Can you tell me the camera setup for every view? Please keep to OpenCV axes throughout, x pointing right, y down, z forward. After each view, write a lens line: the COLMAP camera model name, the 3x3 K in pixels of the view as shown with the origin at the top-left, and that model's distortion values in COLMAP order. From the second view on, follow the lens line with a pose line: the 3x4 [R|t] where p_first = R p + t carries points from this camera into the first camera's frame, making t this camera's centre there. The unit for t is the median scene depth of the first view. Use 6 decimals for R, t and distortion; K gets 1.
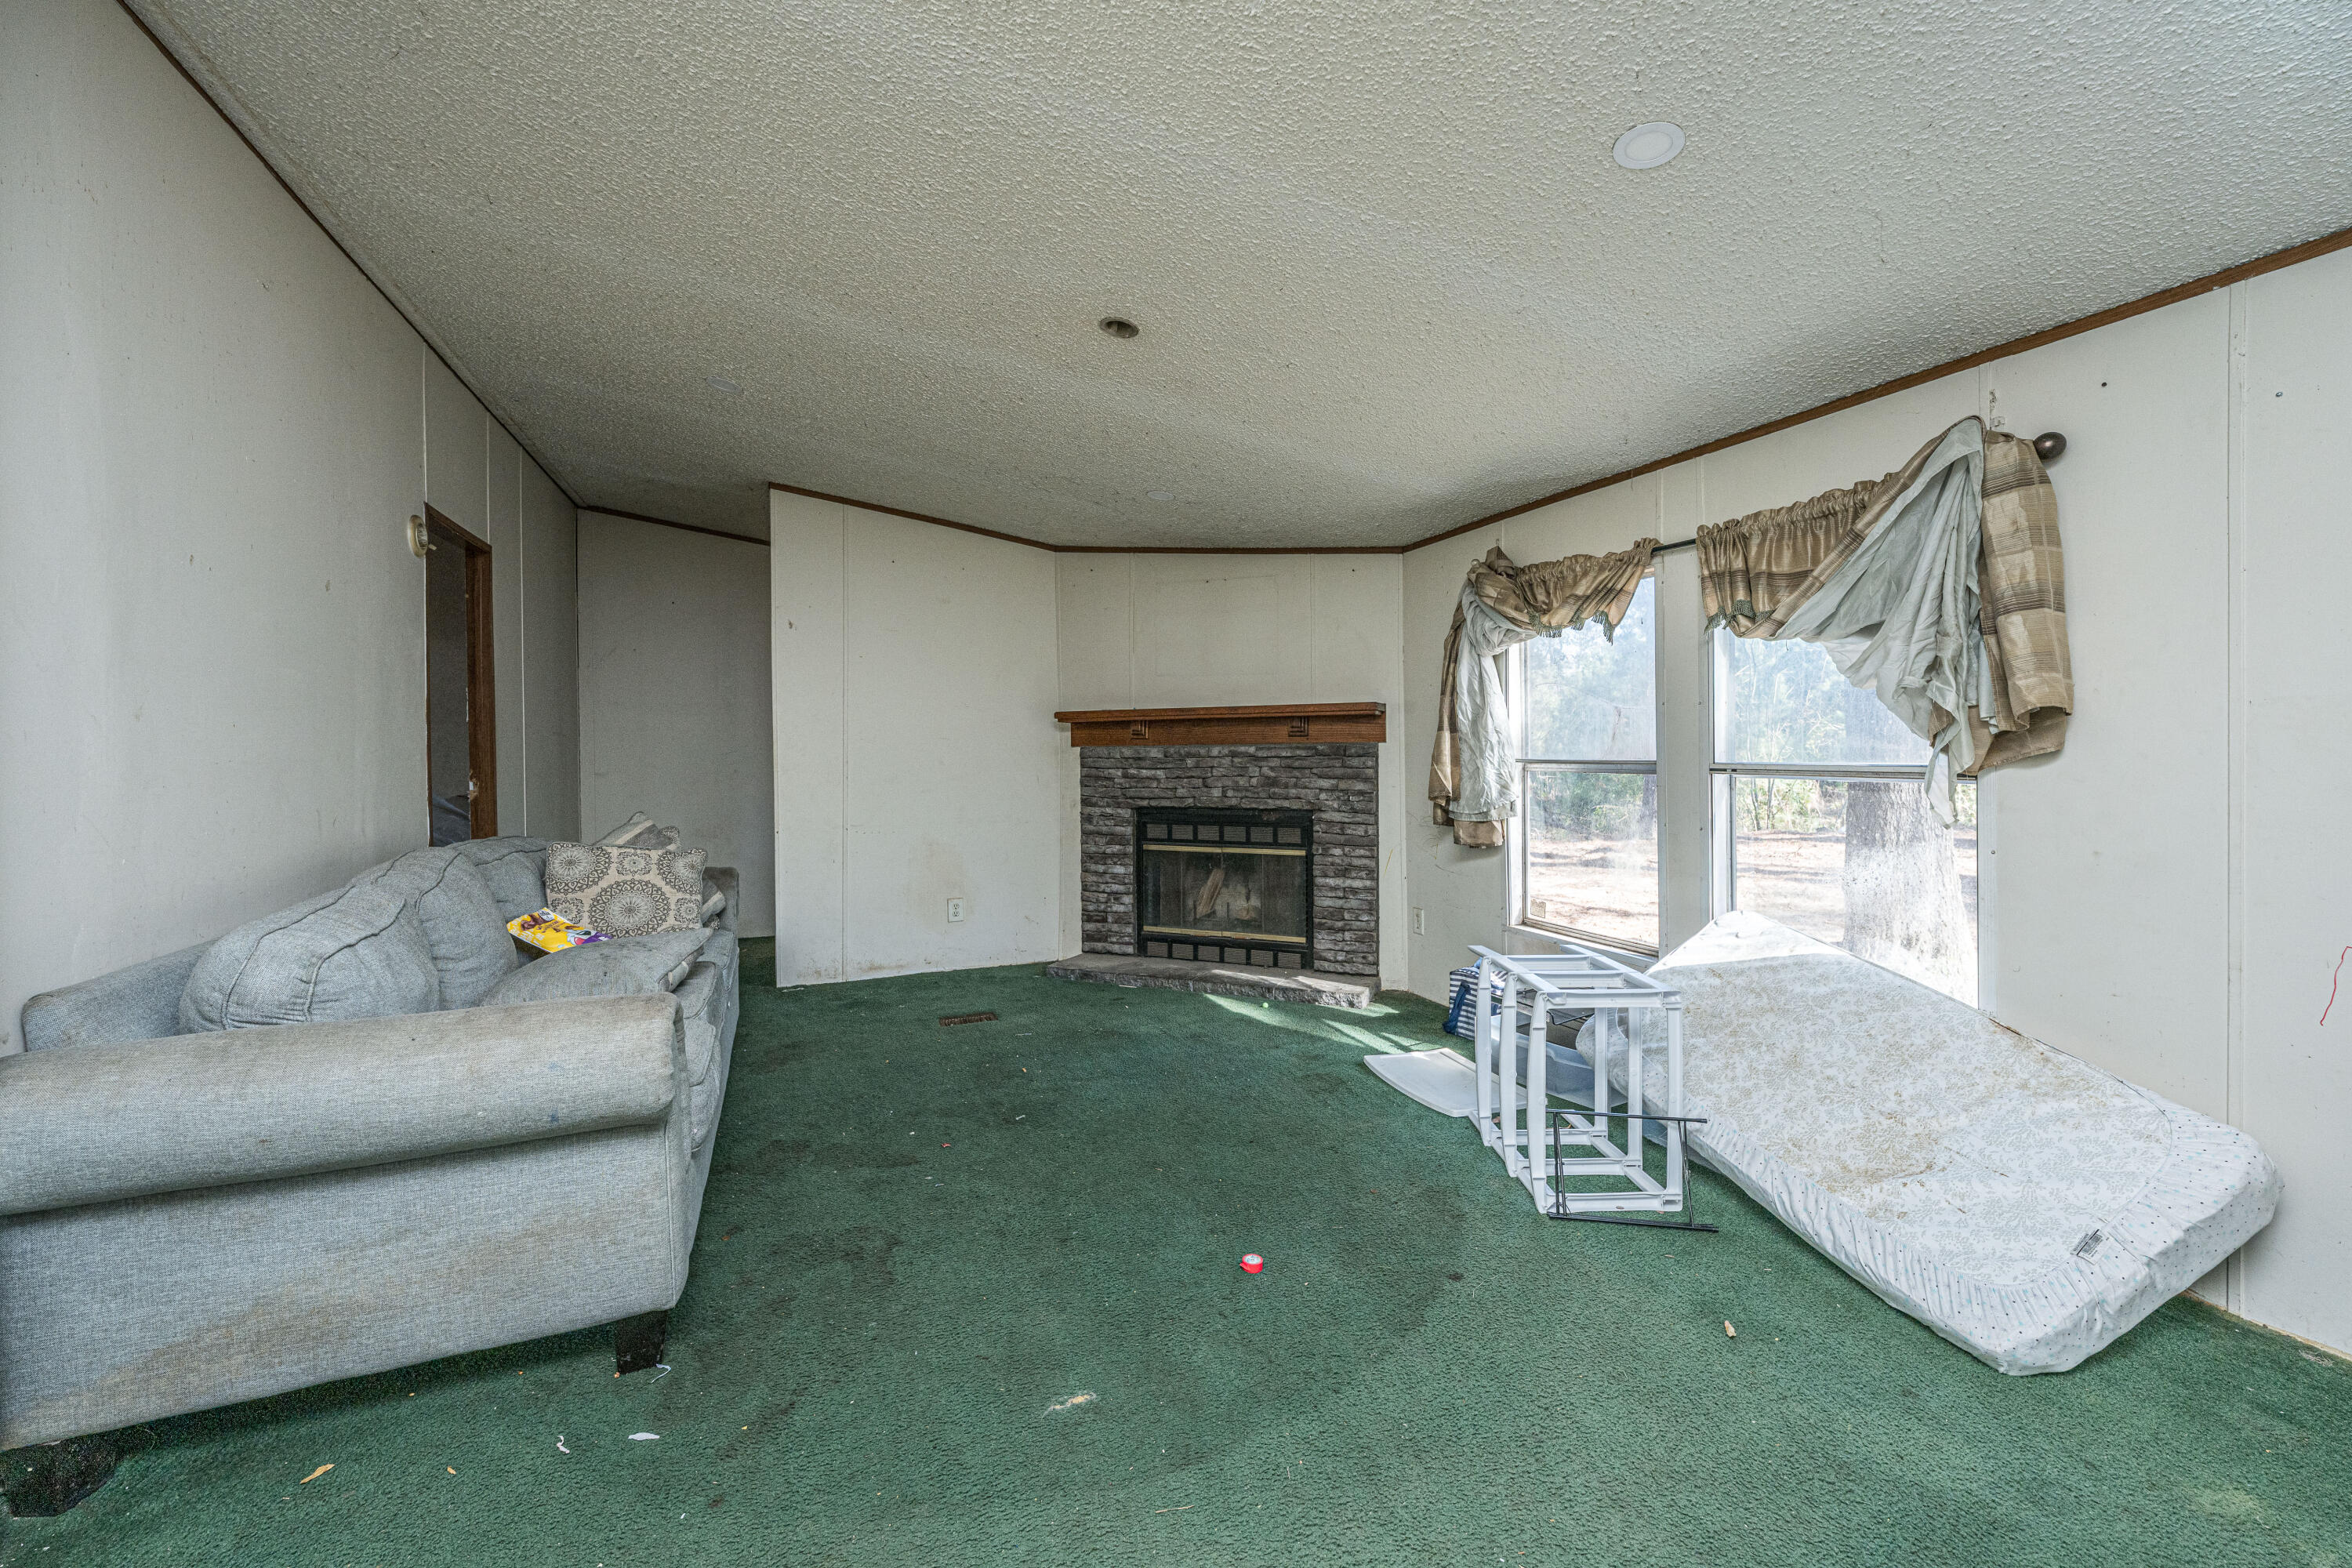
lens RADIAL K [[939.0, 0, 1181.8], [0, 939.0, 765.4], [0, 0, 1]] dist [-0.001327, -0.000094]
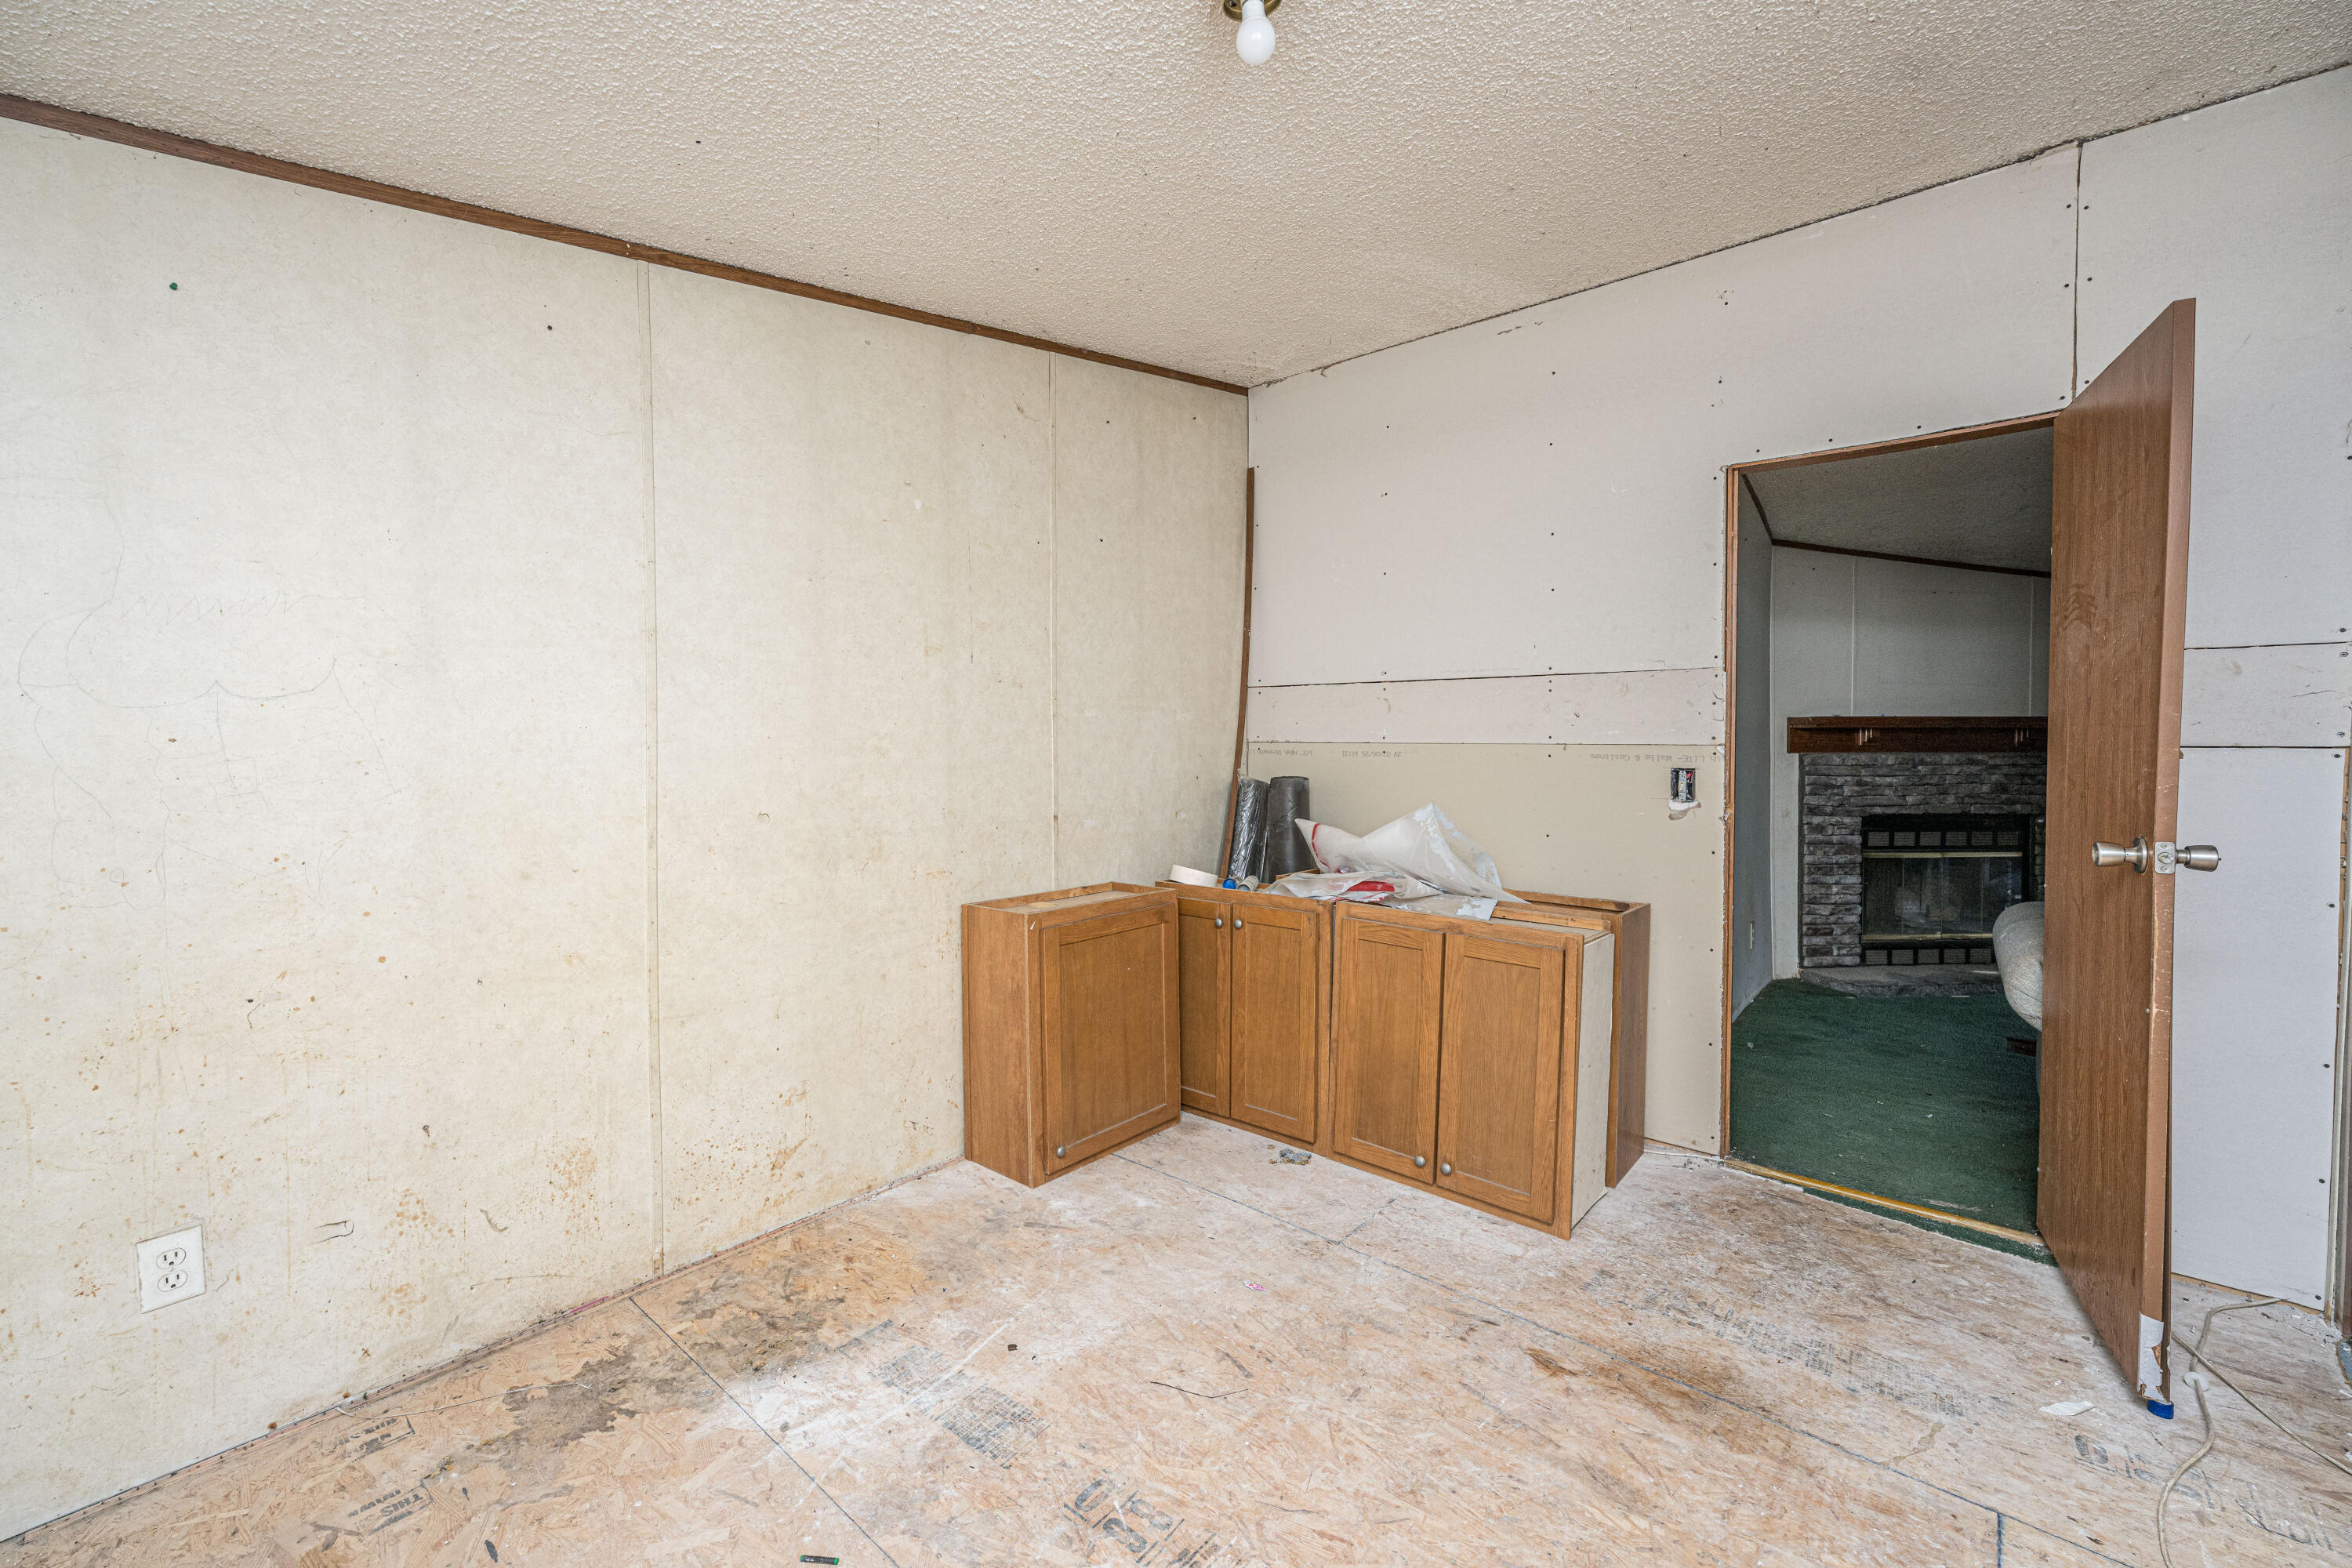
lens RADIAL K [[939.0, 0, 1195.3], [0, 939.0, 763.1], [0, 0, 1]] dist [-0.001327, -0.000094]
pose [[0.890844, 0.003570, 0.454296, -1.153143], [-0.001986, 0.999990, -0.003964, -0.005090], [-0.454306, 0.002629, 0.890842, 0.452522]]
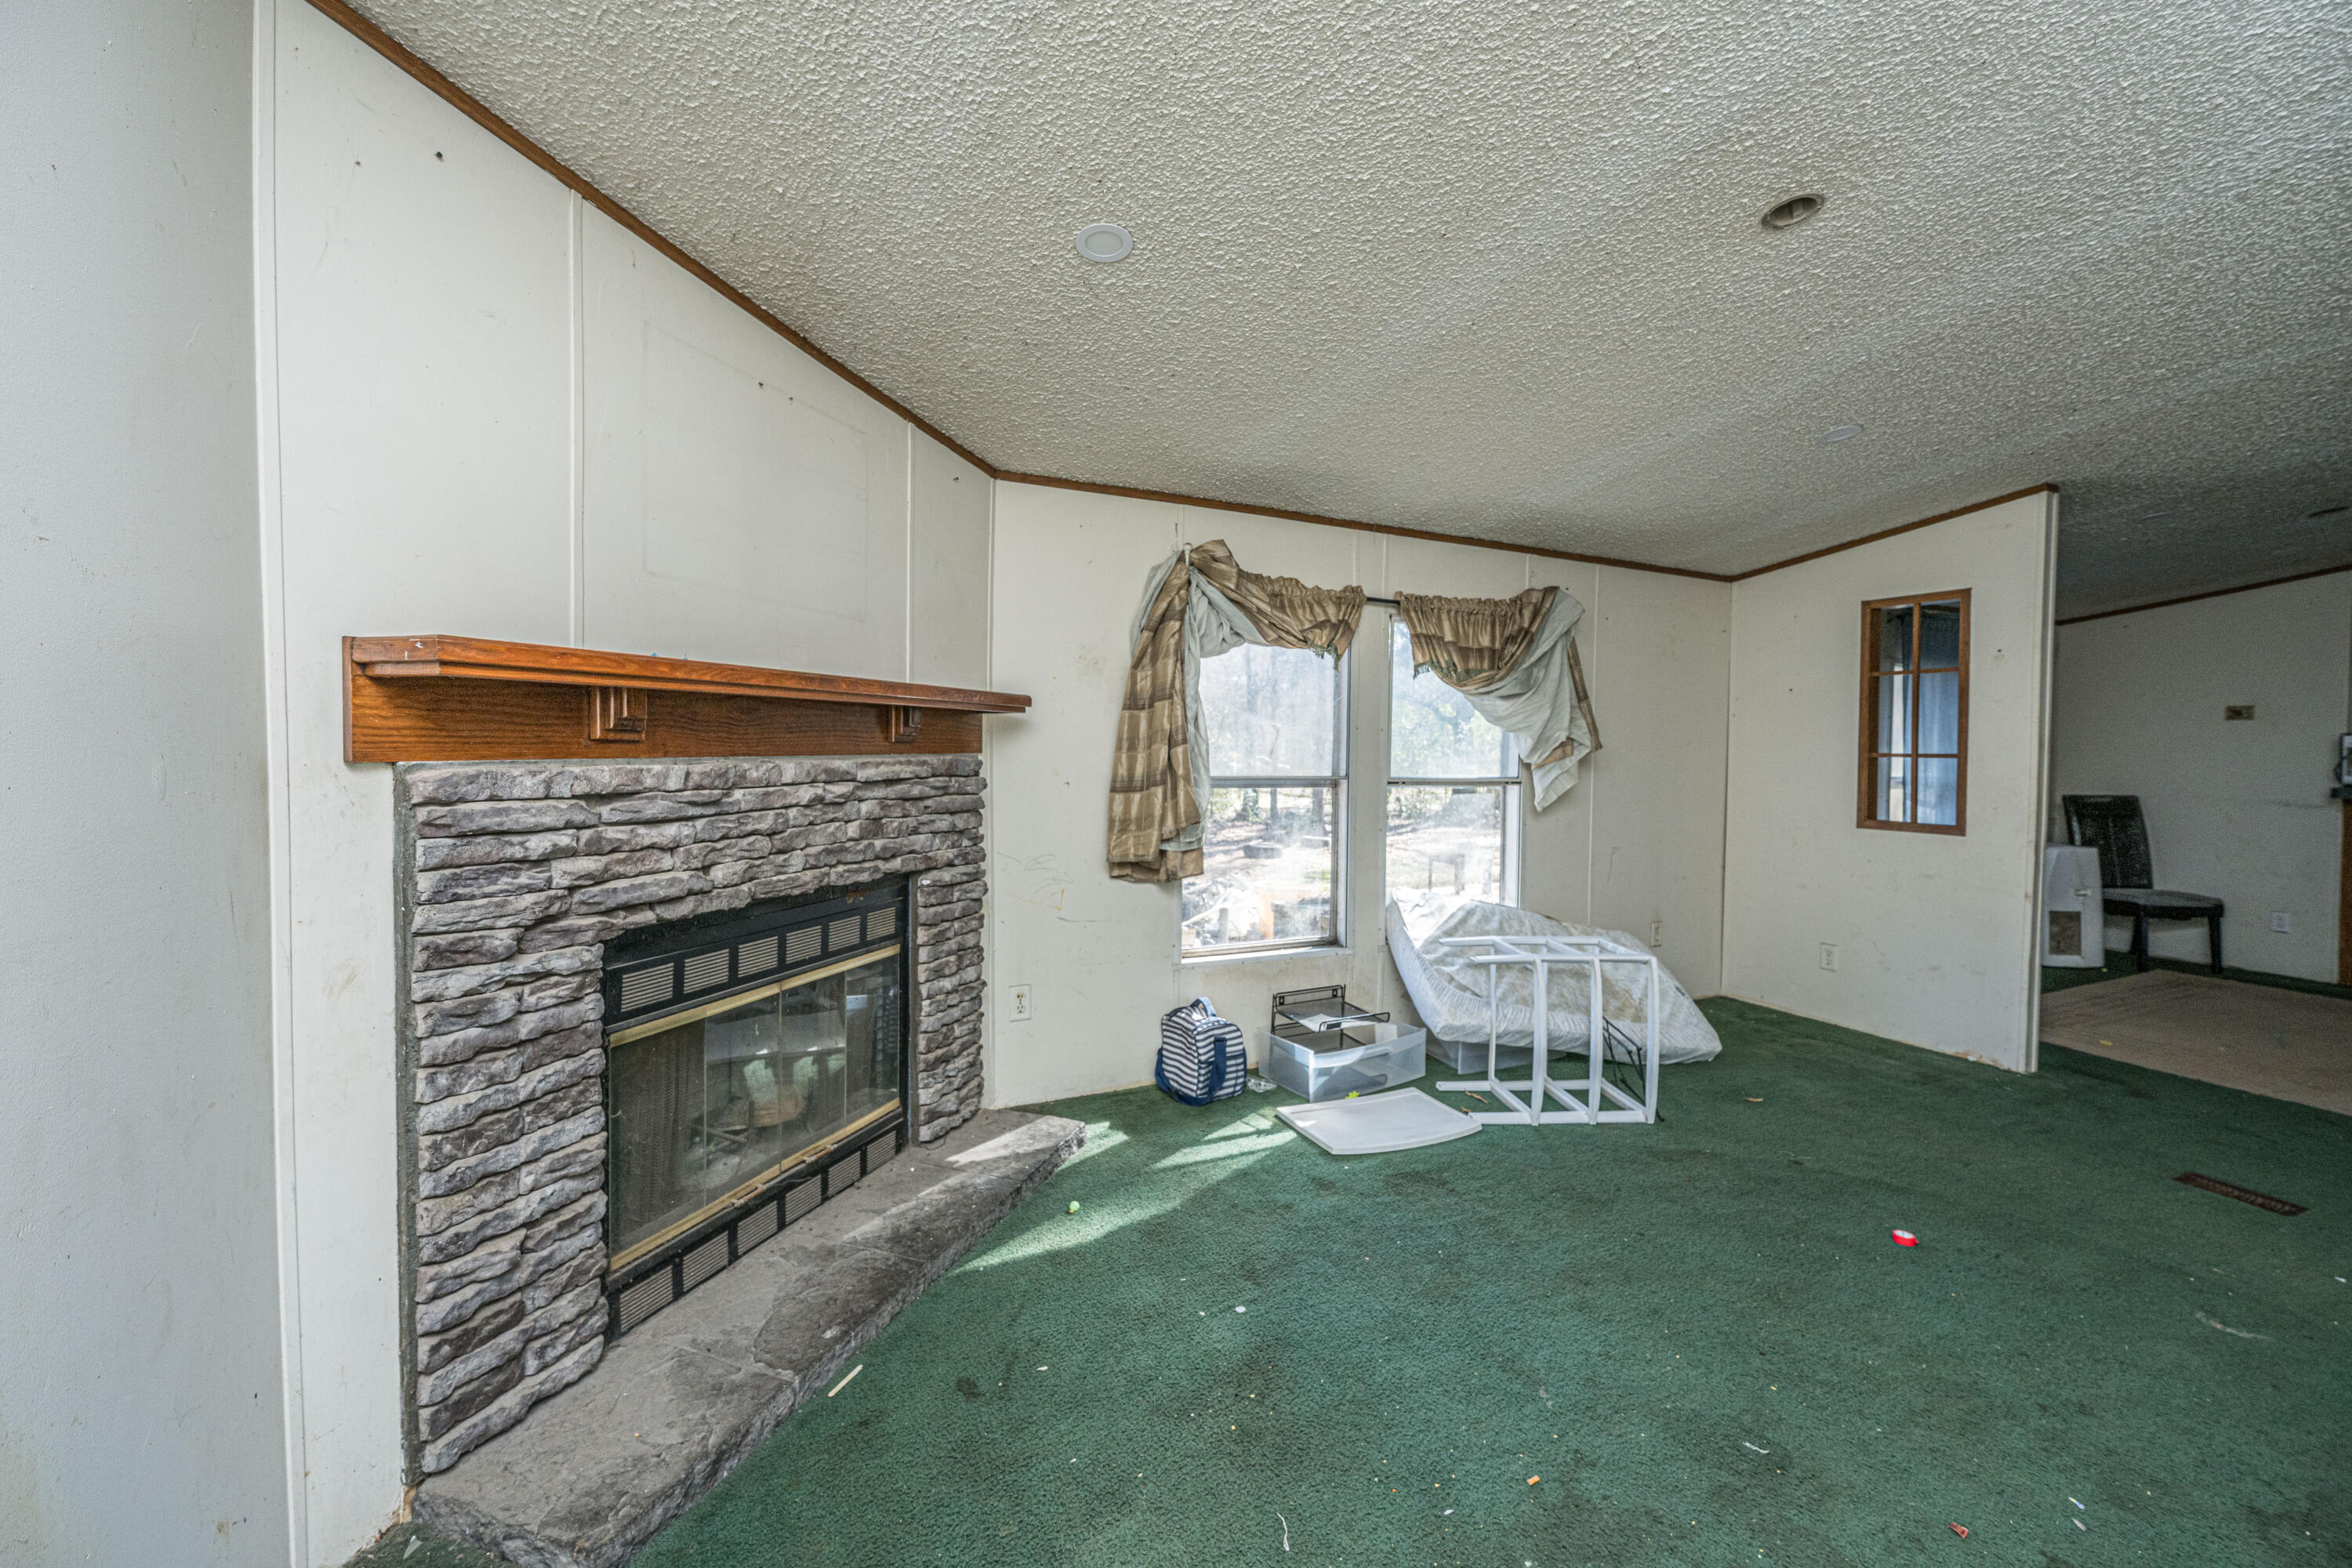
lens RADIAL K [[939.0, 0, 1188.9], [0, 939.0, 769.6], [0, 0, 1]] dist [-0.001327, -0.000094]
pose [[-0.069263, -0.019999, 0.997398, -0.423383], [0.000797, 0.999798, 0.020103, -0.024317], [-0.997598, 0.002187, -0.069233, 0.829756]]
